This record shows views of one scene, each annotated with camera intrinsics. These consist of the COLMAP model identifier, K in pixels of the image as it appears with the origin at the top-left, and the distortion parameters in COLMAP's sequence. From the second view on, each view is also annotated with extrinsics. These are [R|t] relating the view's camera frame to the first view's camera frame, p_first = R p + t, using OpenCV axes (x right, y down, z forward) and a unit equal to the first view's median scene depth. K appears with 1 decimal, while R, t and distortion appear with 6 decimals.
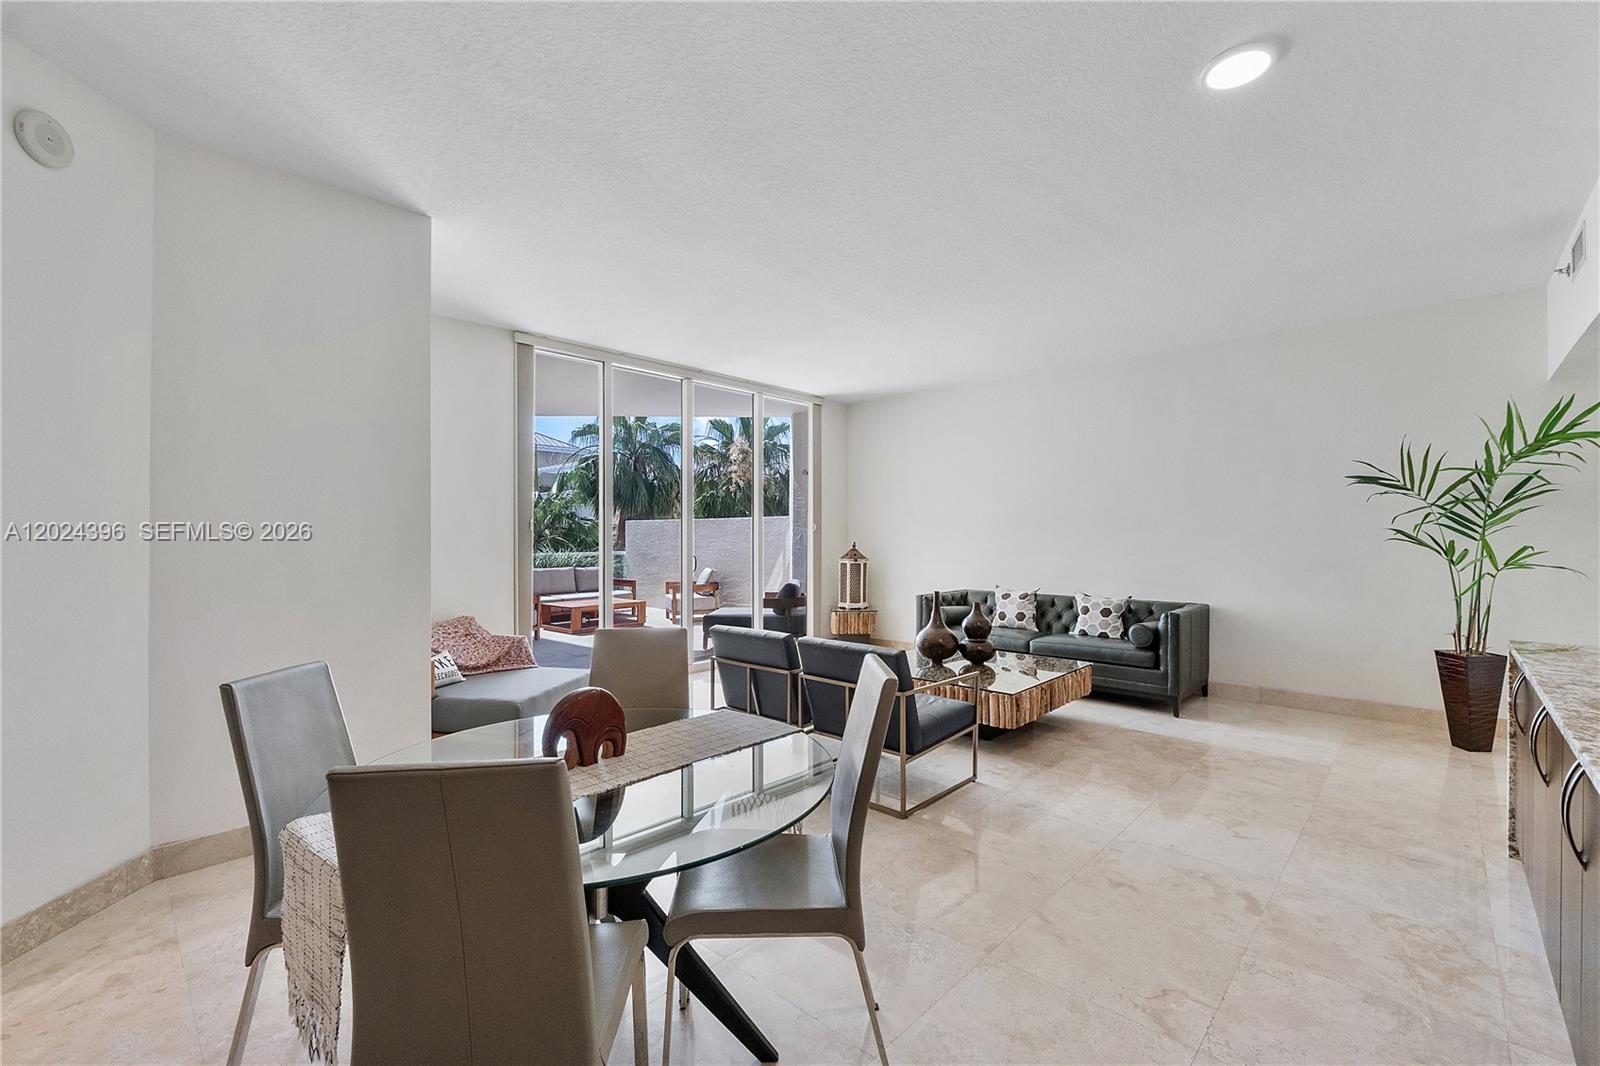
lens RADIAL K [[679.7, 0, 804.8], [0, 679.7, 532.4], [0, 0, 1]] dist [-0.005396, -0.000706]
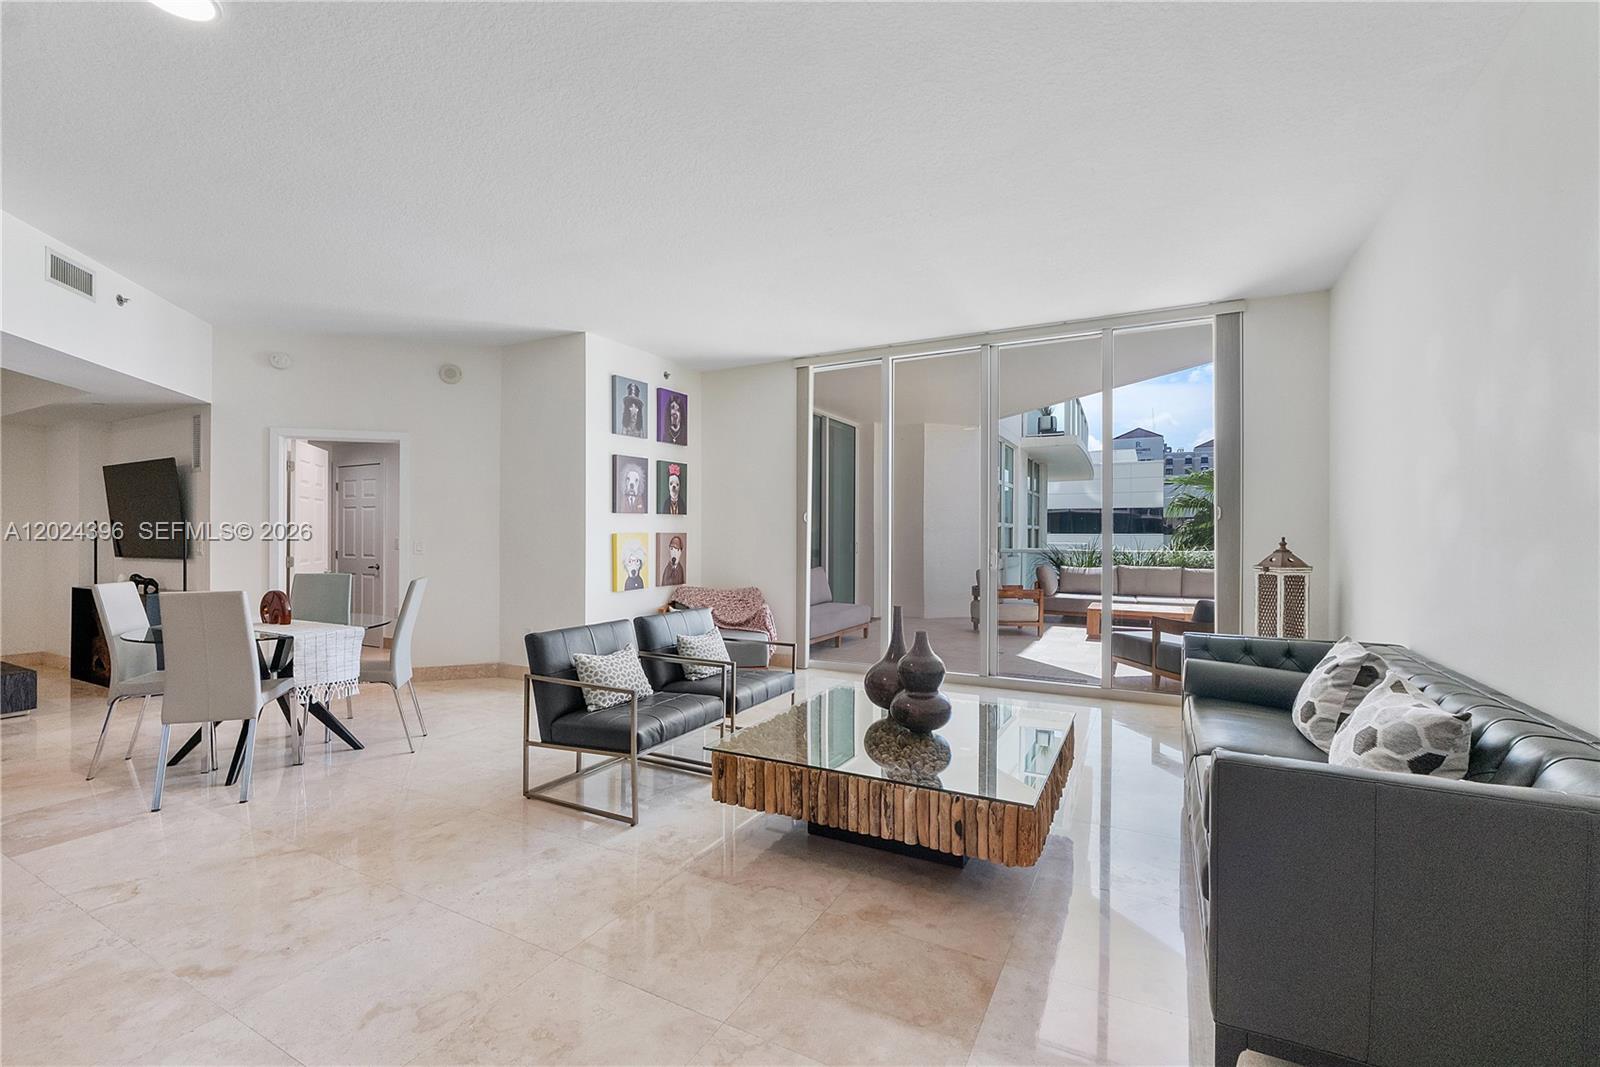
lens RADIAL K [[679.7, 0, 804.8], [0, 679.7, 532.9], [0, 0, 1]] dist [-0.005396, -0.000706]
pose [[0.264819, 0.001221, -0.964297, 0.783976], [0.001010, 0.999998, 0.001544, 0.014214], [0.964297, -0.001383, 0.264818, 0.715986]]
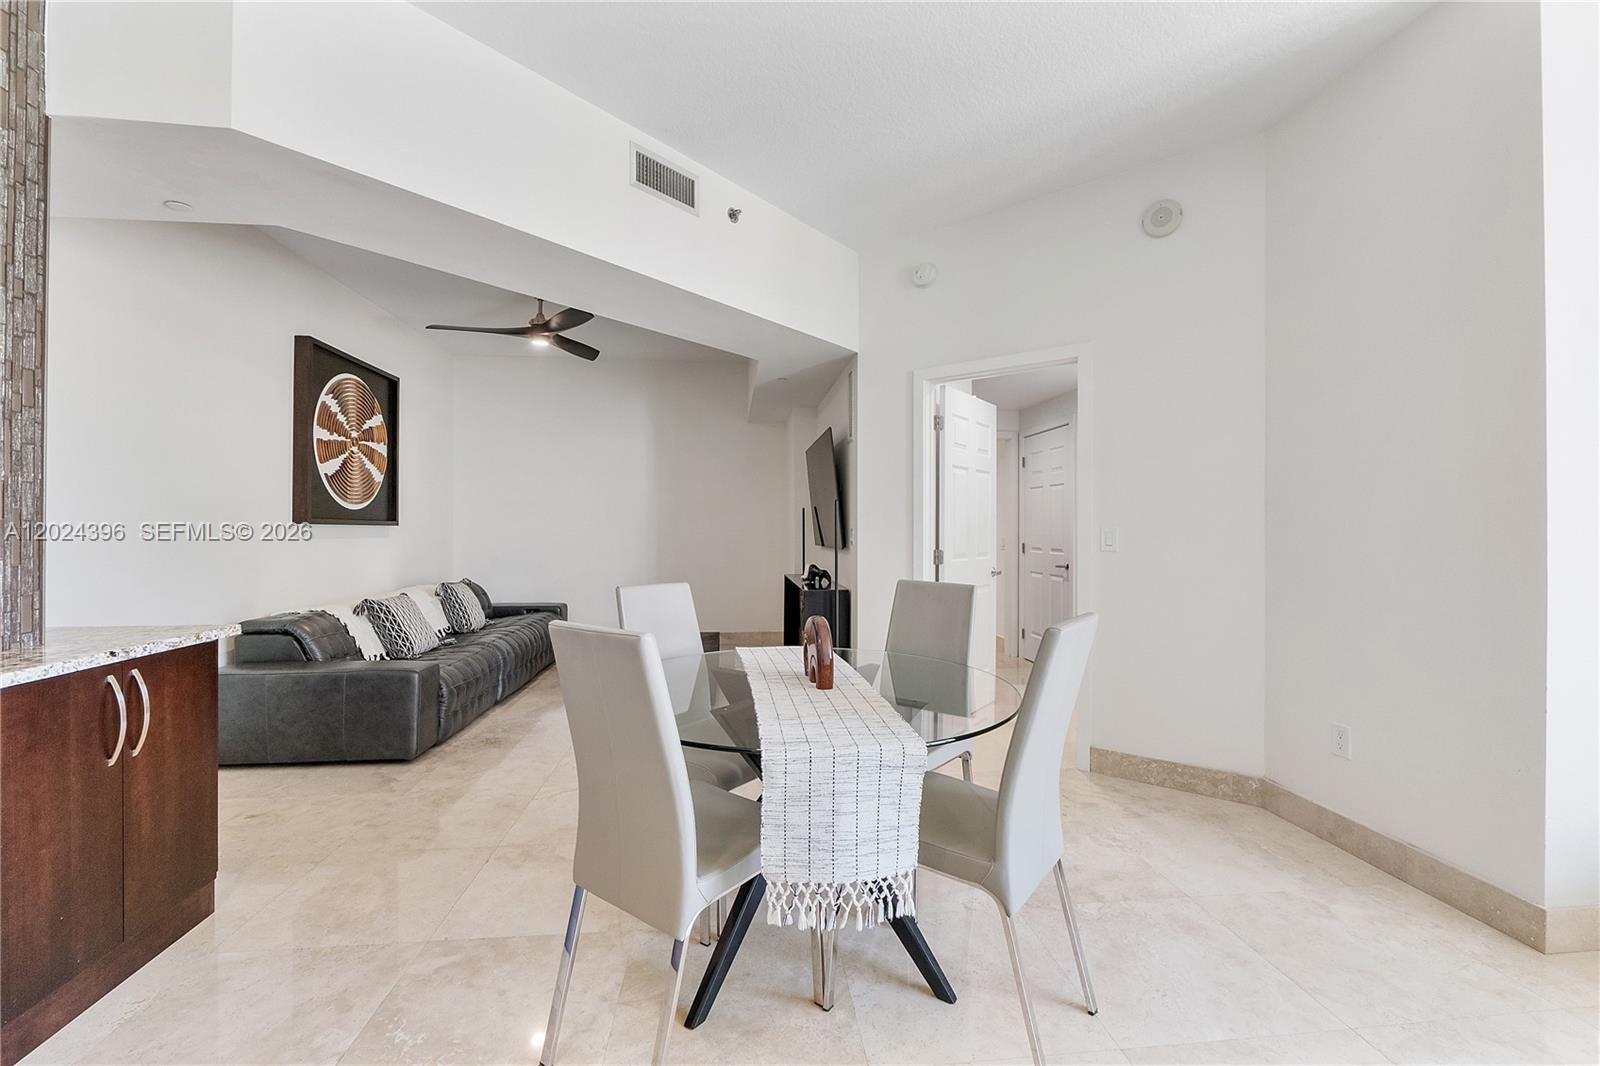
lens RADIAL K [[678.7, 0, 804.9], [0, 678.7, 520.8], [0, 0, 1]] dist [-0.003882, -0.000301]
pose [[-0.651149, -0.006816, -0.758920, 0.195577], [0.000146, 0.999959, -0.009106, 0.027043], [0.758950, -0.006040, -0.651121, 0.595304]]
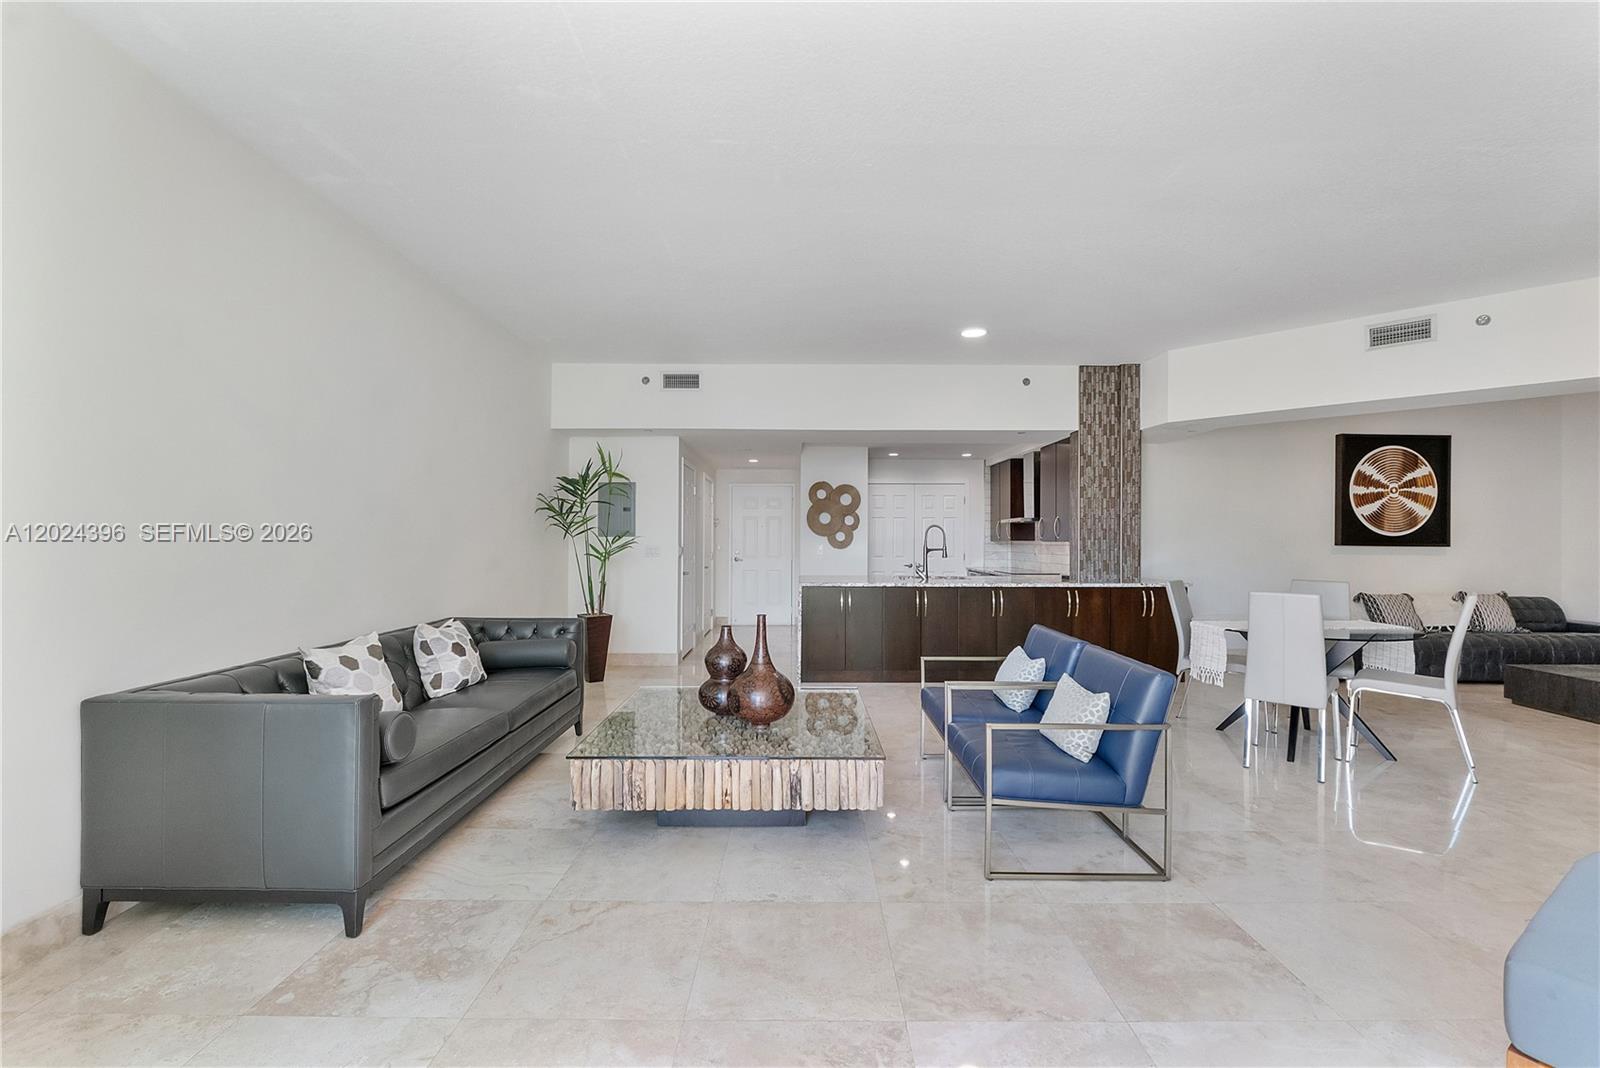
lens RADIAL K [[688.9, 0, 806.4], [0, 688.9, 539.9], [0, 0, 1]] dist [-0.003090, -0.000364]
pose [[-0.692273, -0.001949, 0.721633, -0.297577], [-0.002652, 0.999996, 0.000157, 0.013977], [-0.721631, -0.001805, -0.692276, 1.370484]]
